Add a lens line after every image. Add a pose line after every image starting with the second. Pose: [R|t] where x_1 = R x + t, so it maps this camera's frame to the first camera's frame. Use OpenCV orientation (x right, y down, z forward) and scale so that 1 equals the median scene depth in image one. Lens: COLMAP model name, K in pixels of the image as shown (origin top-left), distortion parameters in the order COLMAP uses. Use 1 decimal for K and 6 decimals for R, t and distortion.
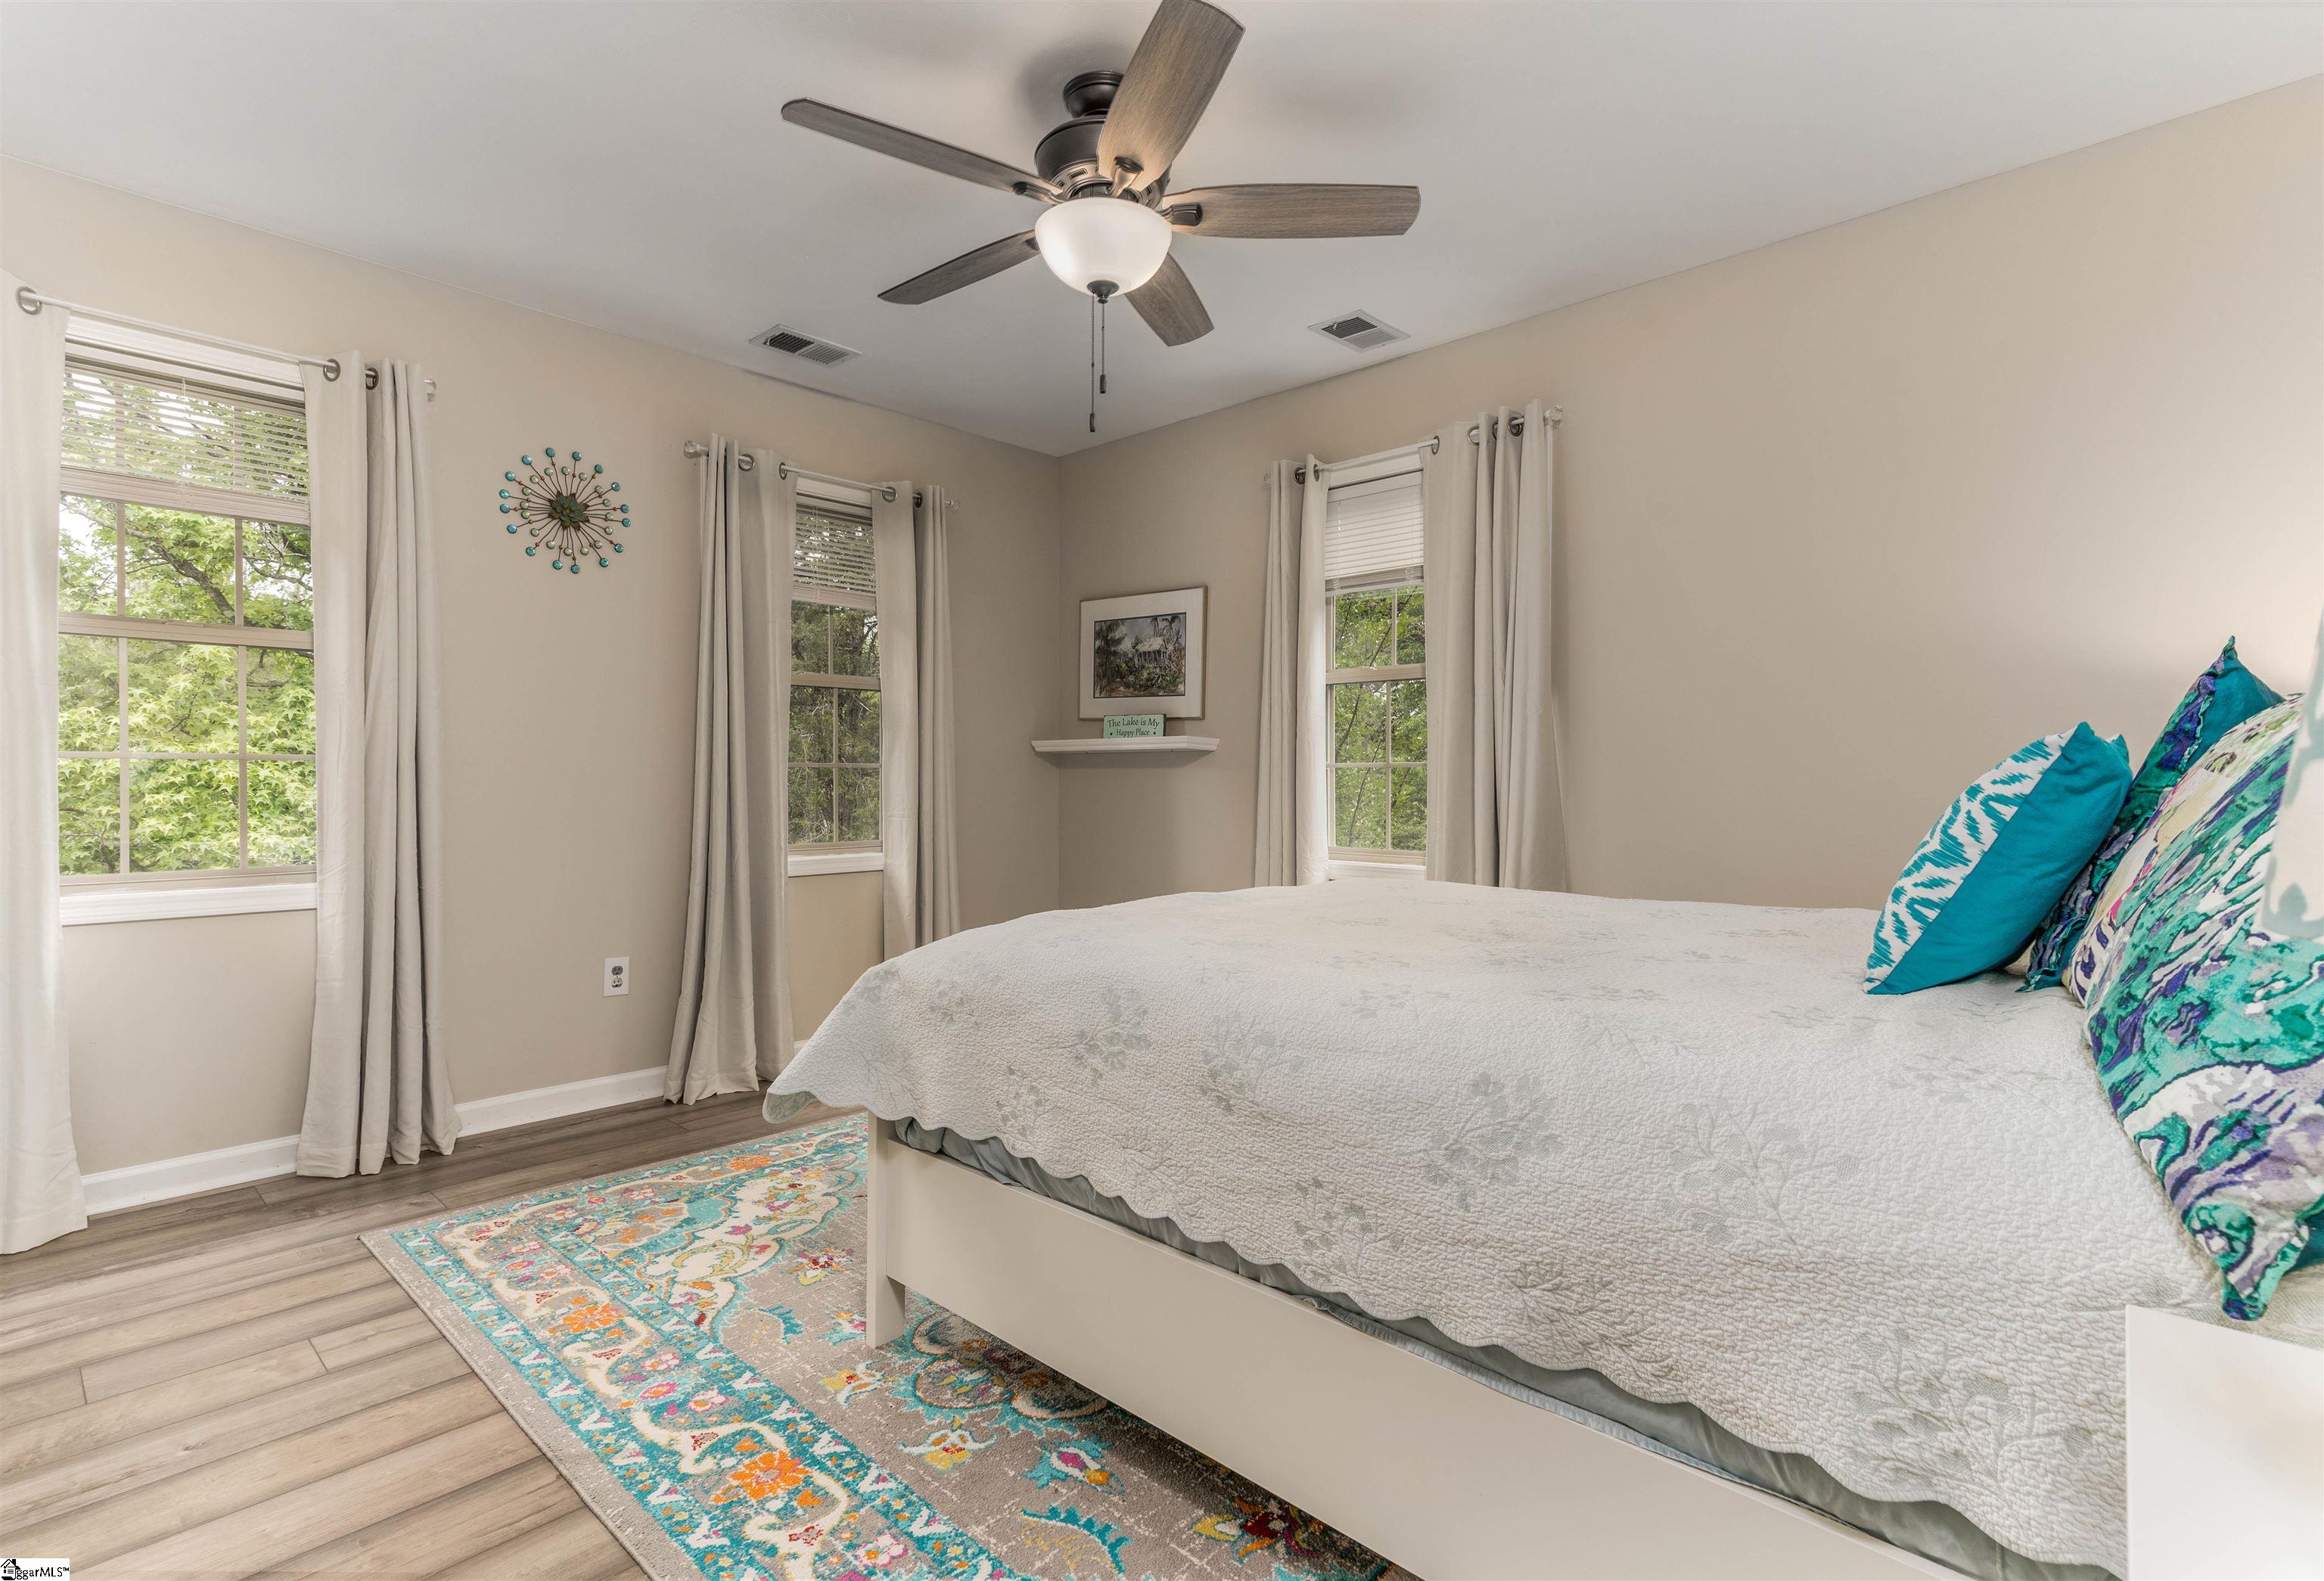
lens RADIAL K [[1105.9, 0, 1159.8], [0, 1105.9, 788.6], [0, 0, 1]] dist [0.000696, -0.000022]
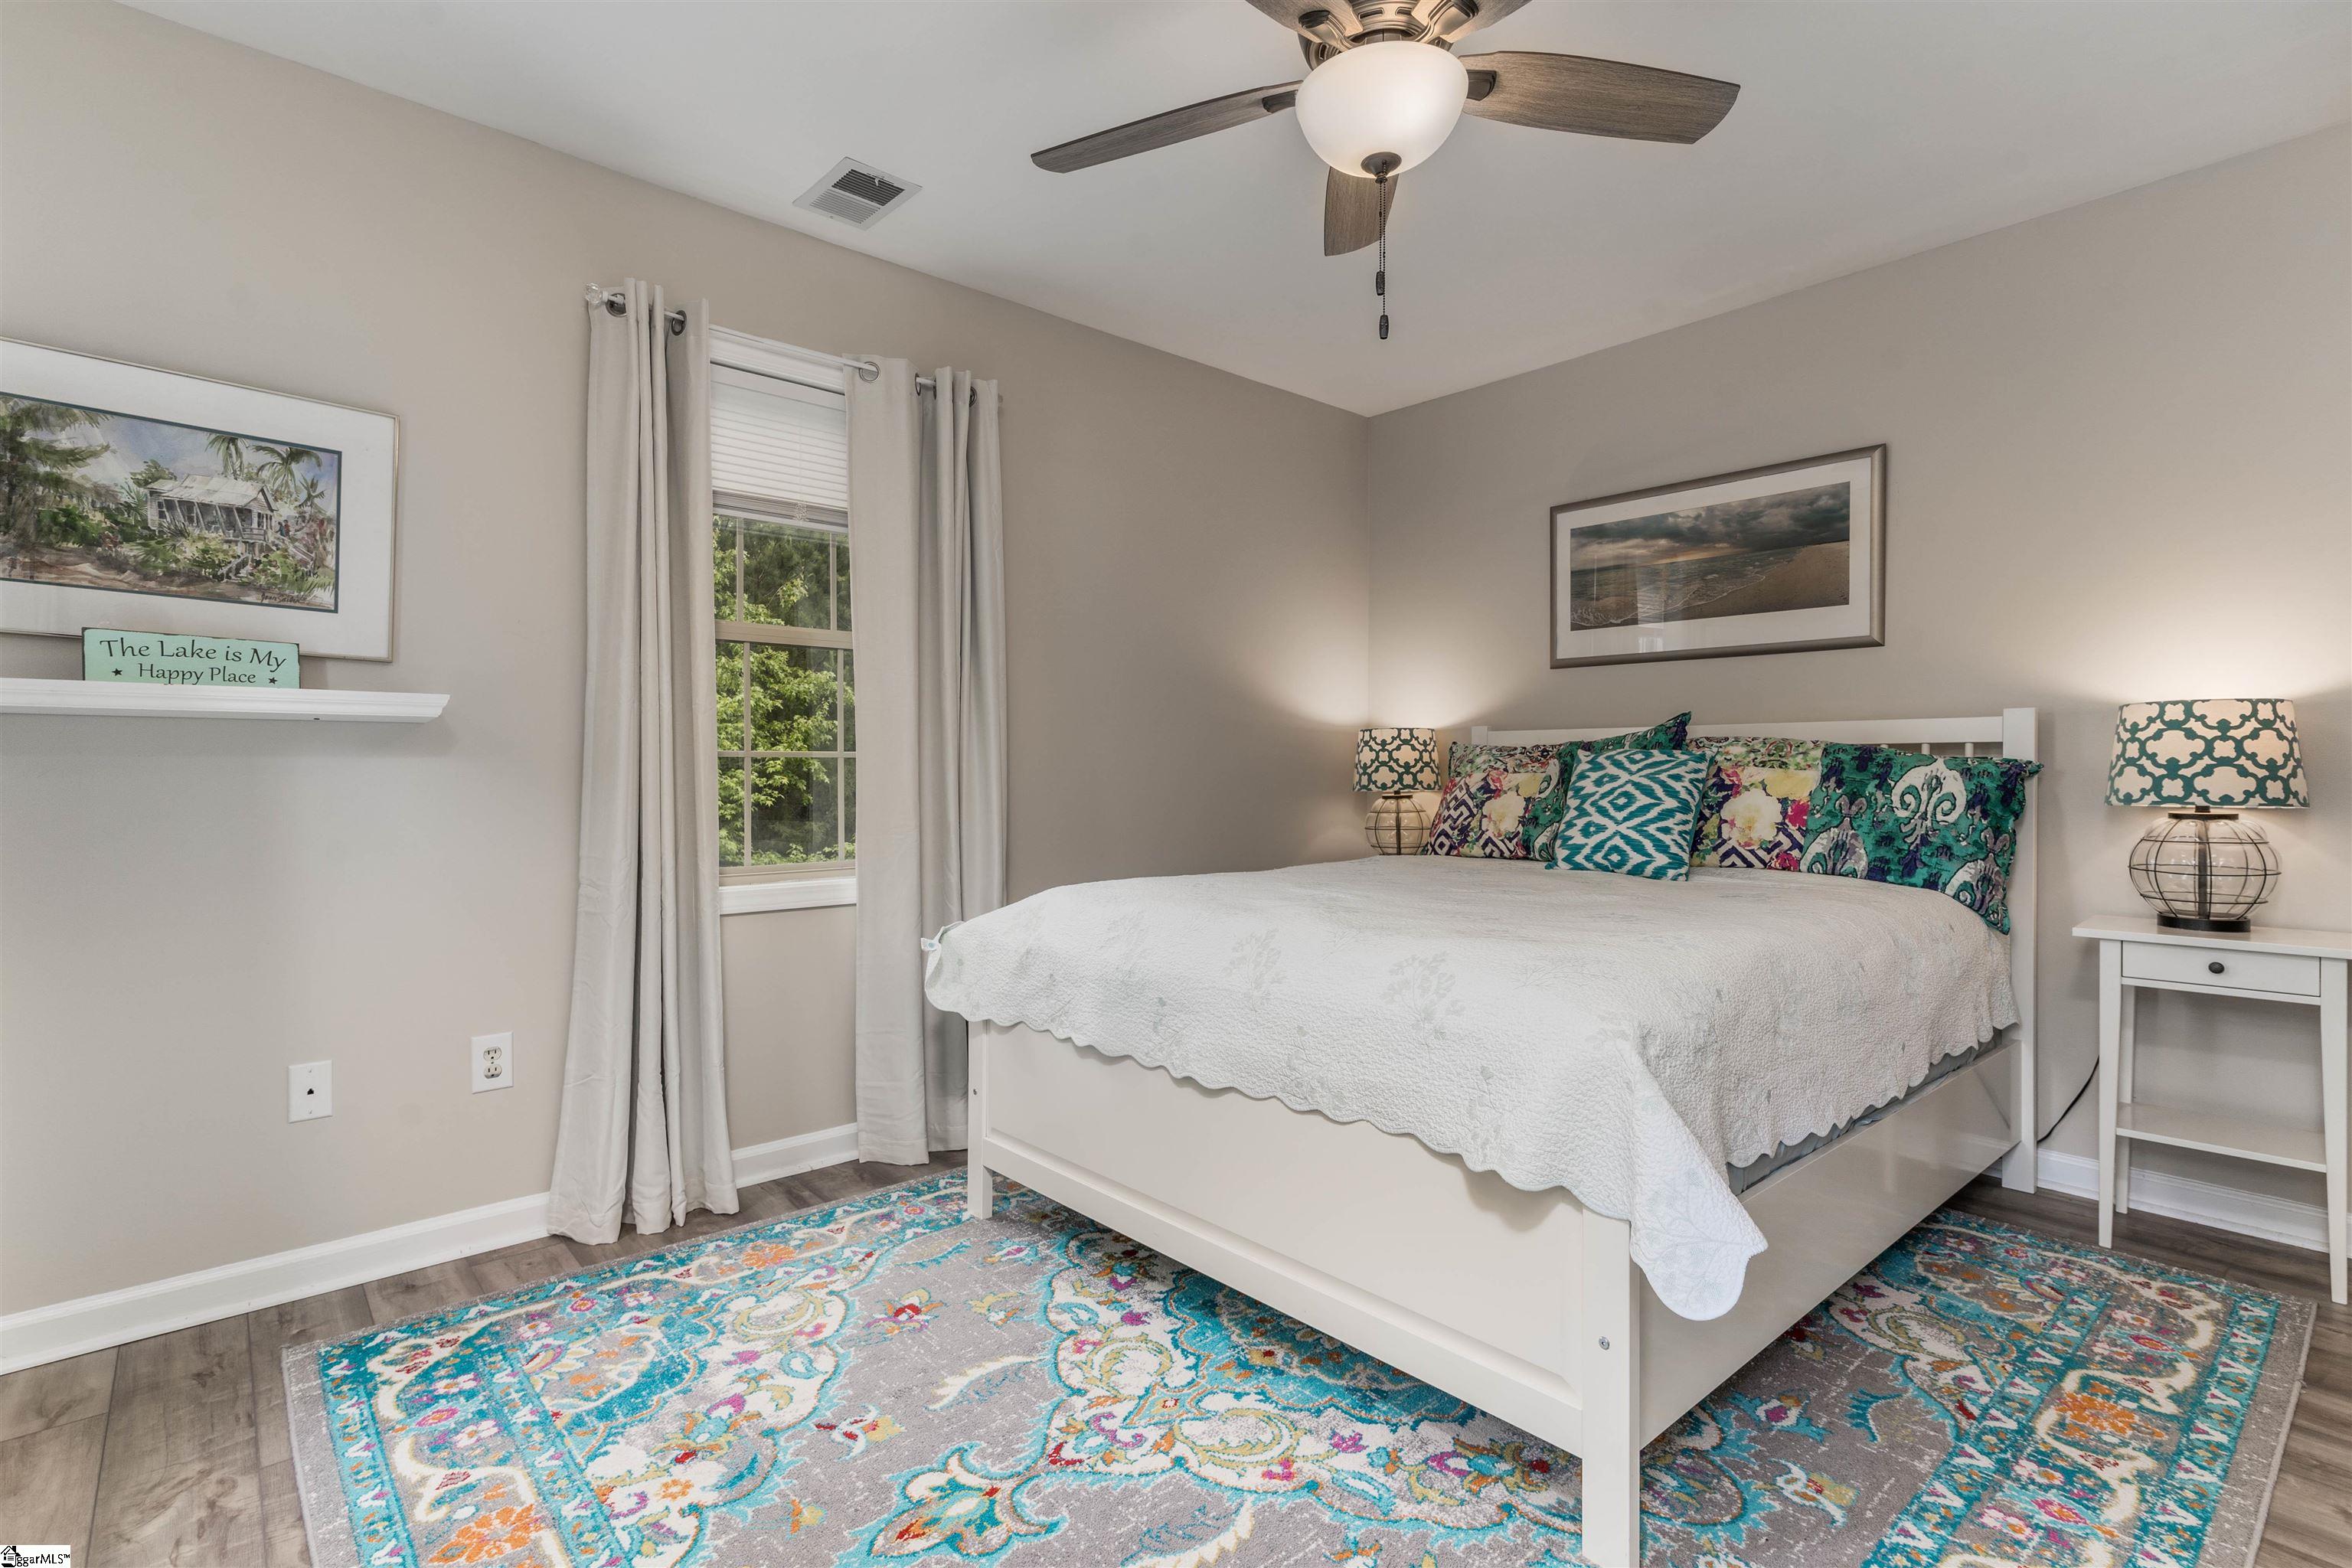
lens RADIAL K [[1118.8, 0, 1174.4], [0, 1118.8, 777.8], [0, 0, 1]] dist [0.010912, 0.000512]
pose [[0.091567, -0.005285, 0.995785, -0.462161], [0.012299, 0.999916, 0.004176, -0.004902], [-0.995723, 0.011865, 0.091624, 0.564381]]
